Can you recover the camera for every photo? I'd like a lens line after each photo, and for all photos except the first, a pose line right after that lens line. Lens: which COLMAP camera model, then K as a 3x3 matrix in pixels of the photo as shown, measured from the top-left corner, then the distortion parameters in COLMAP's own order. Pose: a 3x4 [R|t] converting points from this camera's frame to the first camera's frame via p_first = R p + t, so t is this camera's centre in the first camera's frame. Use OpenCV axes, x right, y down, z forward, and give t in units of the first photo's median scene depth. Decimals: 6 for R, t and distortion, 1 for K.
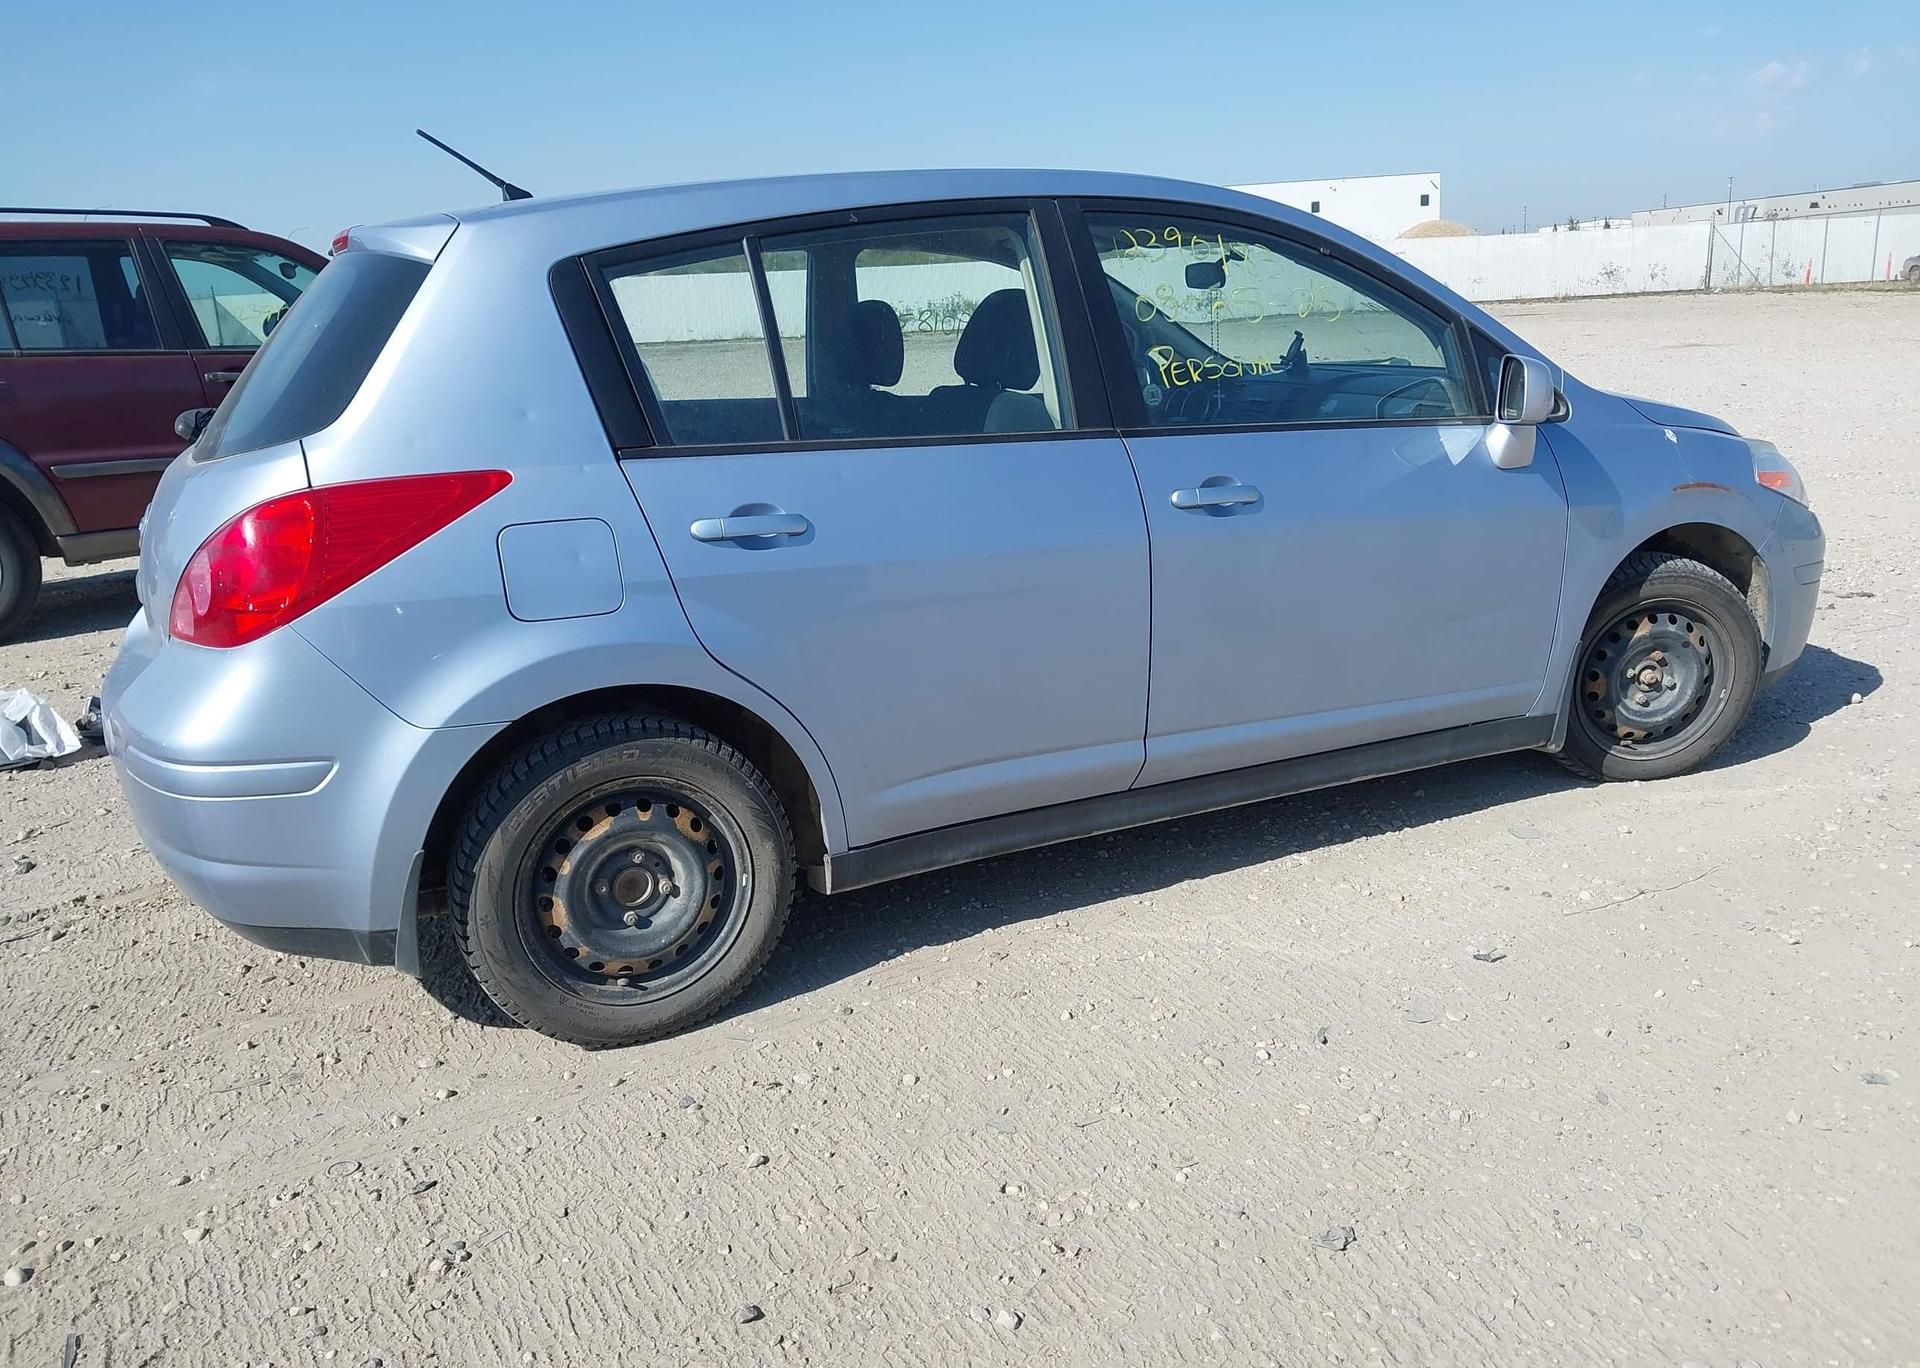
lens RADIAL K [[1556.9, 0, 958.0], [0, 1556.9, 673.2], [0, 0, 1]] dist [0.035816, -0.057609]
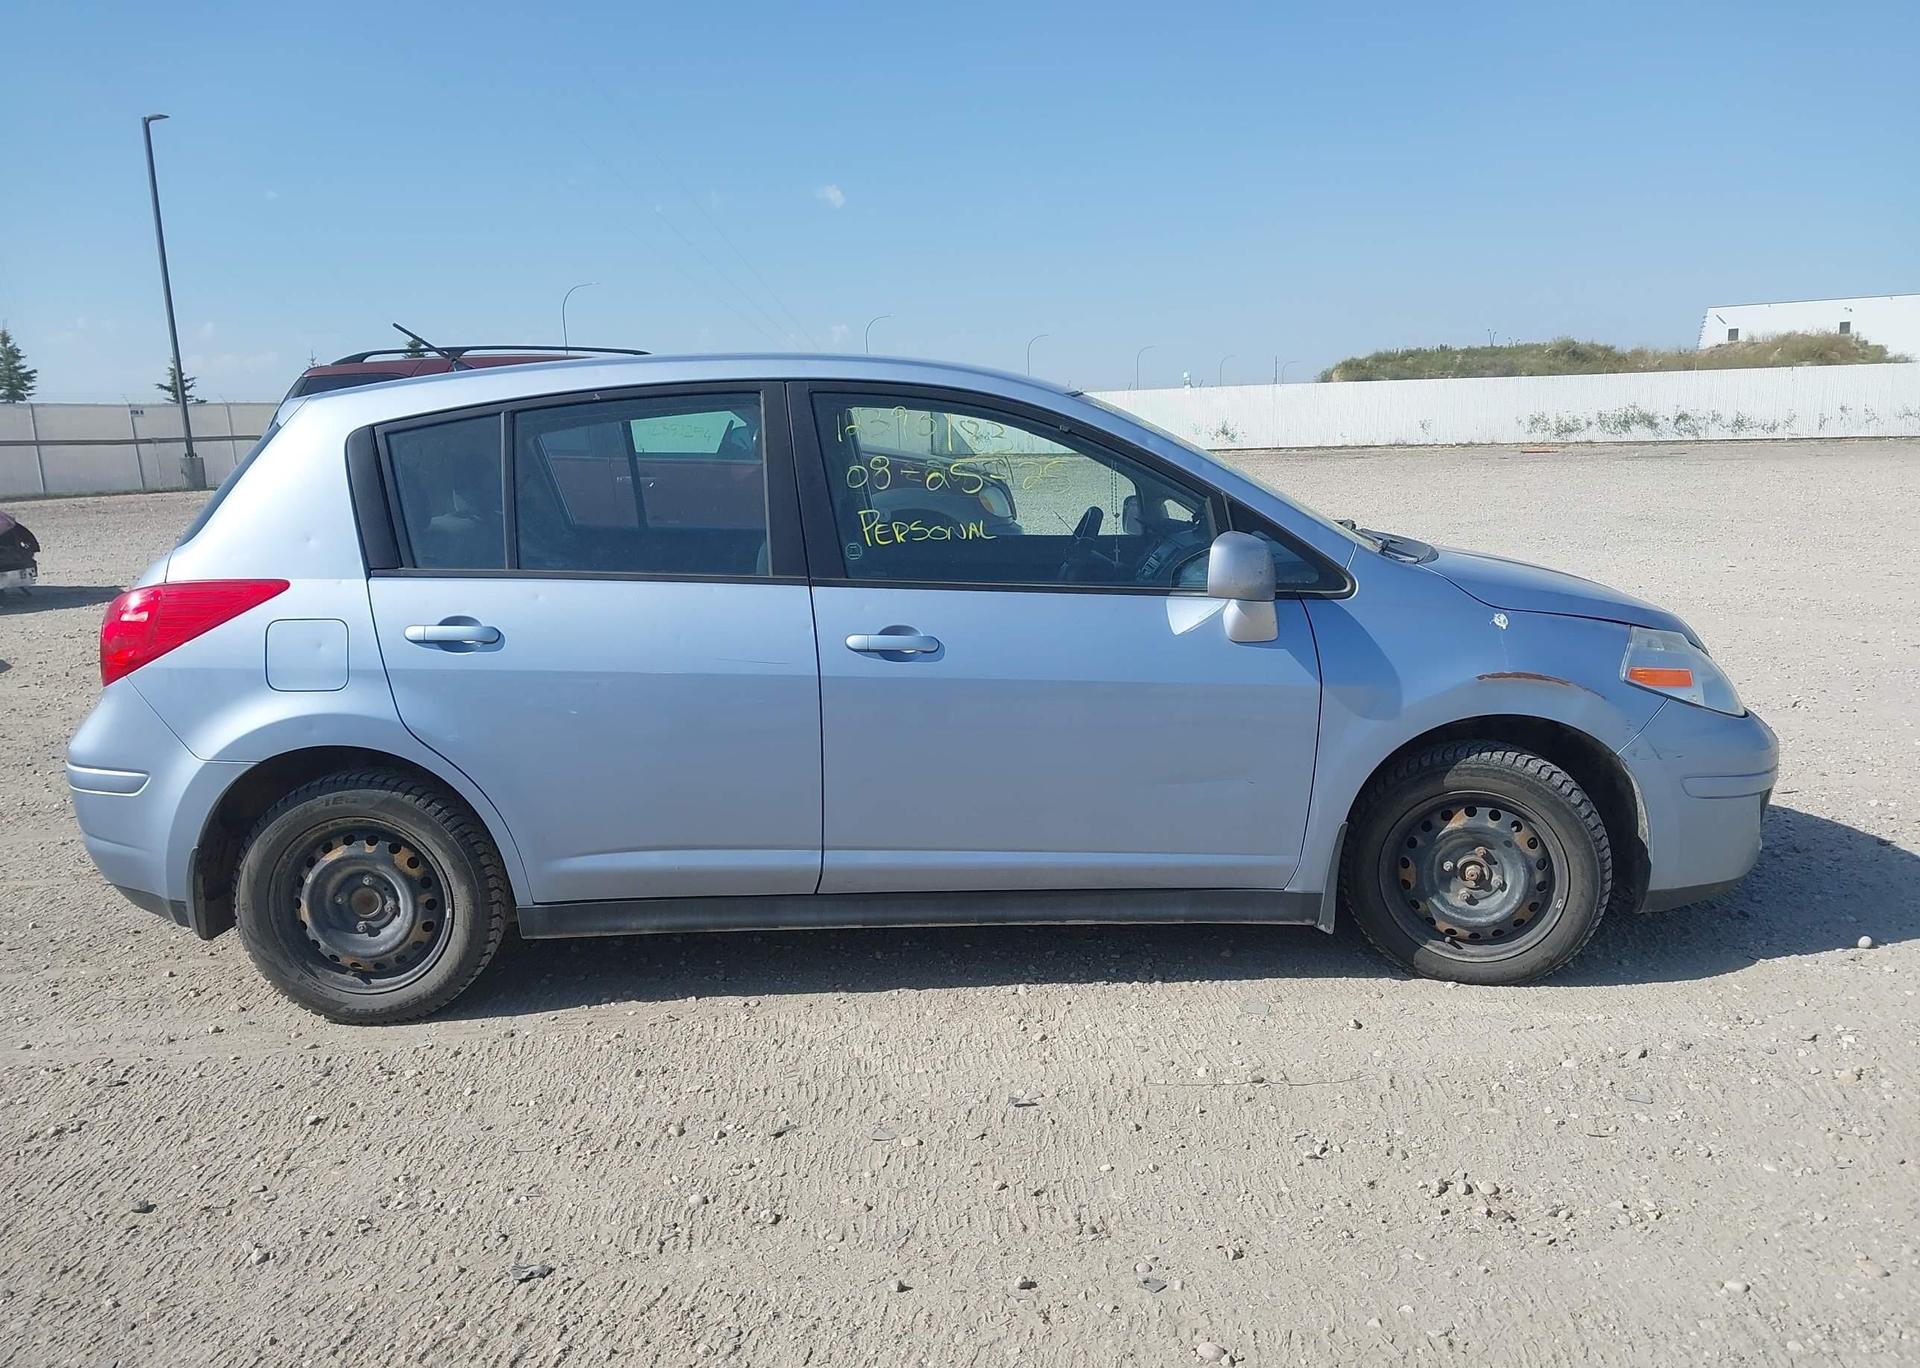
lens RADIAL K [[1556.9, 0, 959.8], [0, 1556.9, 635.5], [0, 0, 1]] dist [0.035816, -0.057609]
pose [[0.900155, 0.083565, -0.427478, 0.765606], [-0.119304, 0.991194, -0.057462, -0.067116], [0.418911, 0.102725, 0.902198, 0.007052]]
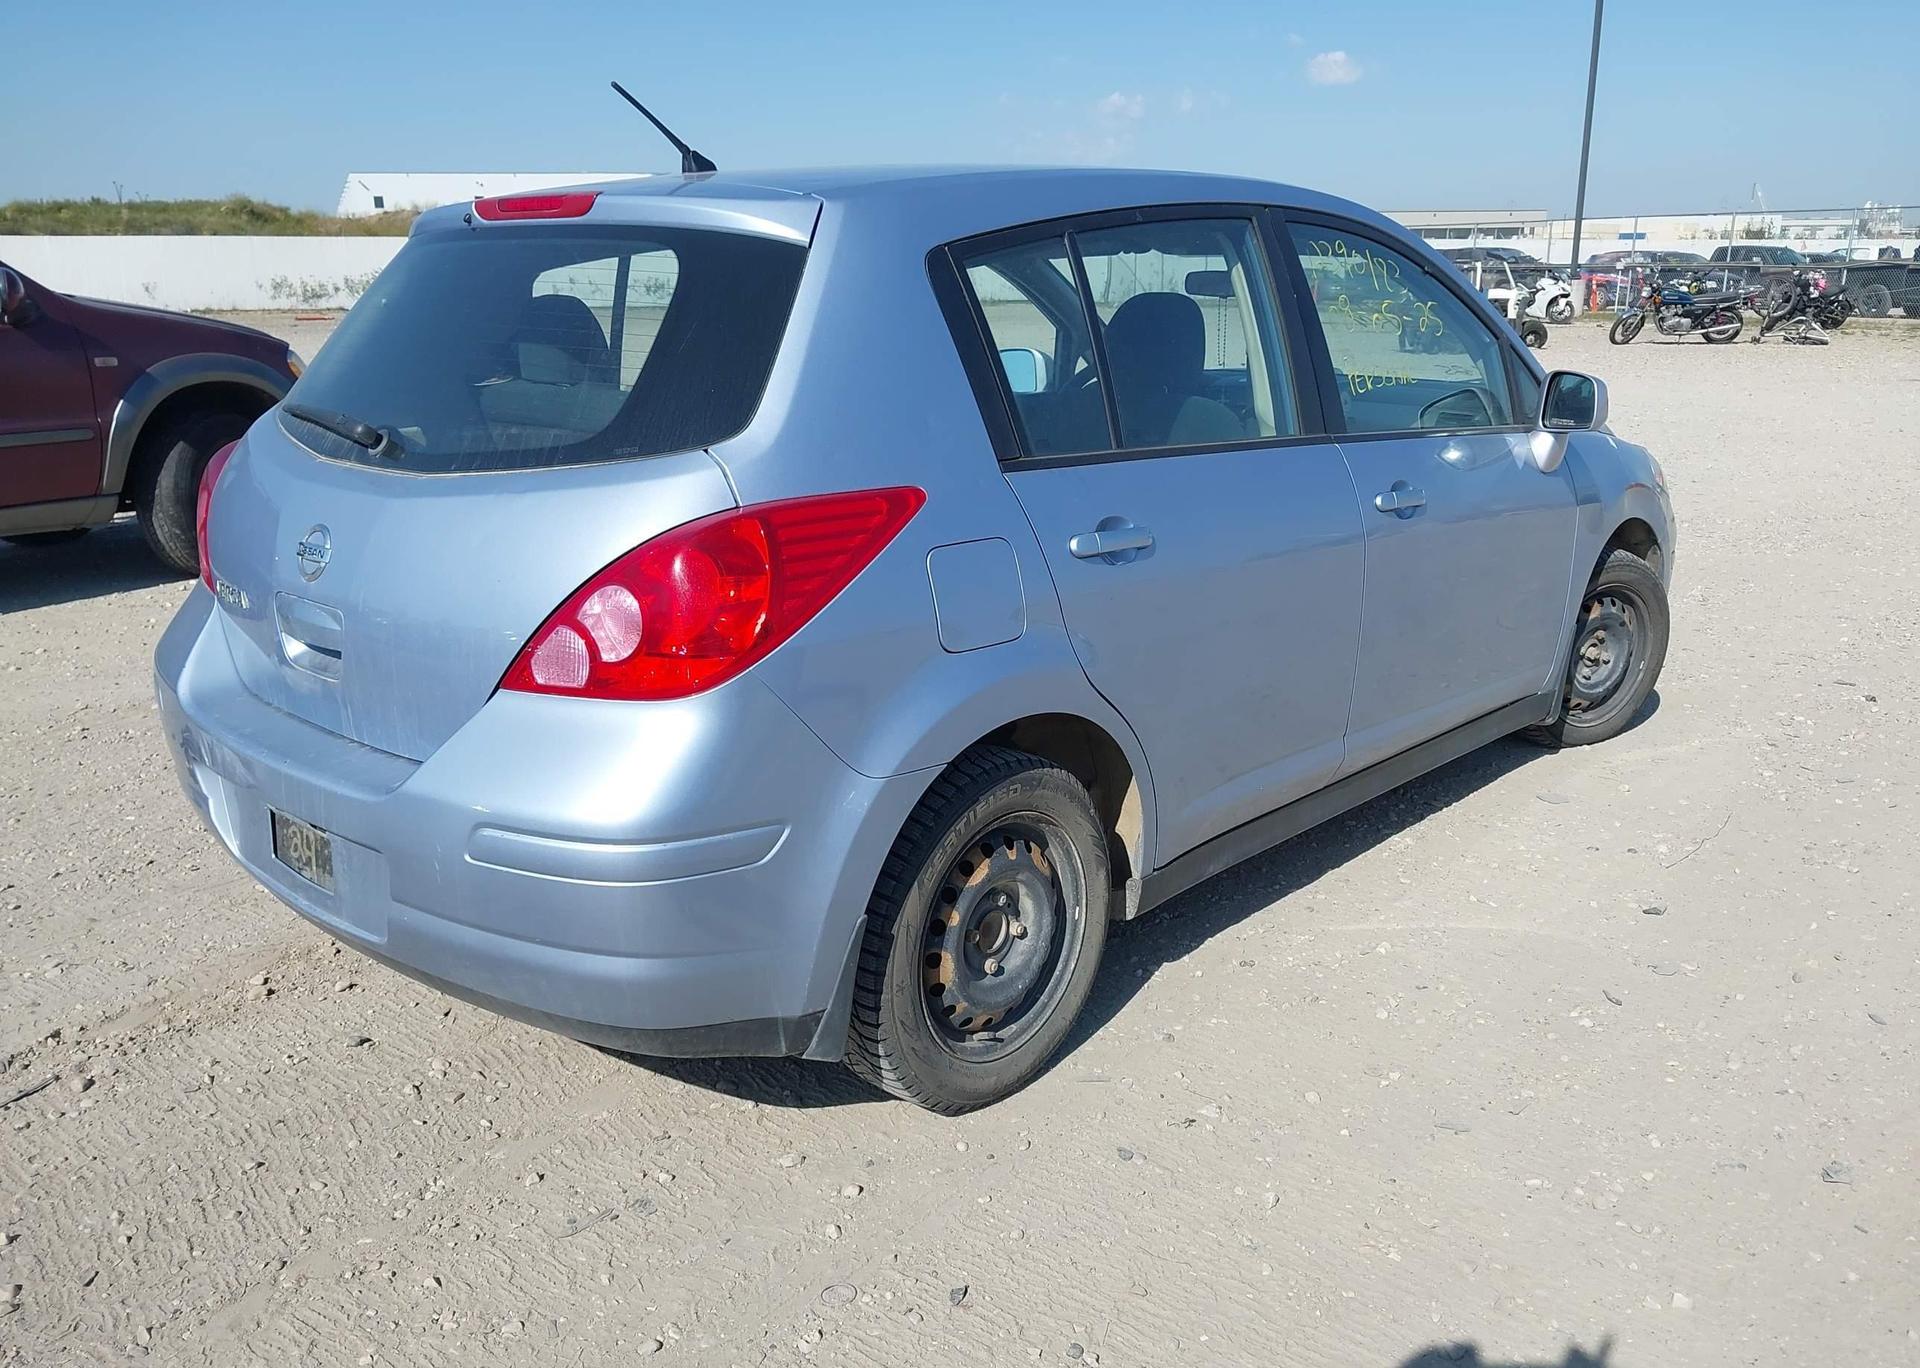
lens RADIAL K [[1556.9, 0, 990.1], [0, 1556.9, 688.5], [0, 0, 1]] dist [0.035816, -0.057609]
pose [[0.929187, -0.054070, 0.365633, -0.532880], [0.048185, 0.998520, 0.025208, -0.030454], [-0.366455, -0.005805, 0.930418, 0.138316]]
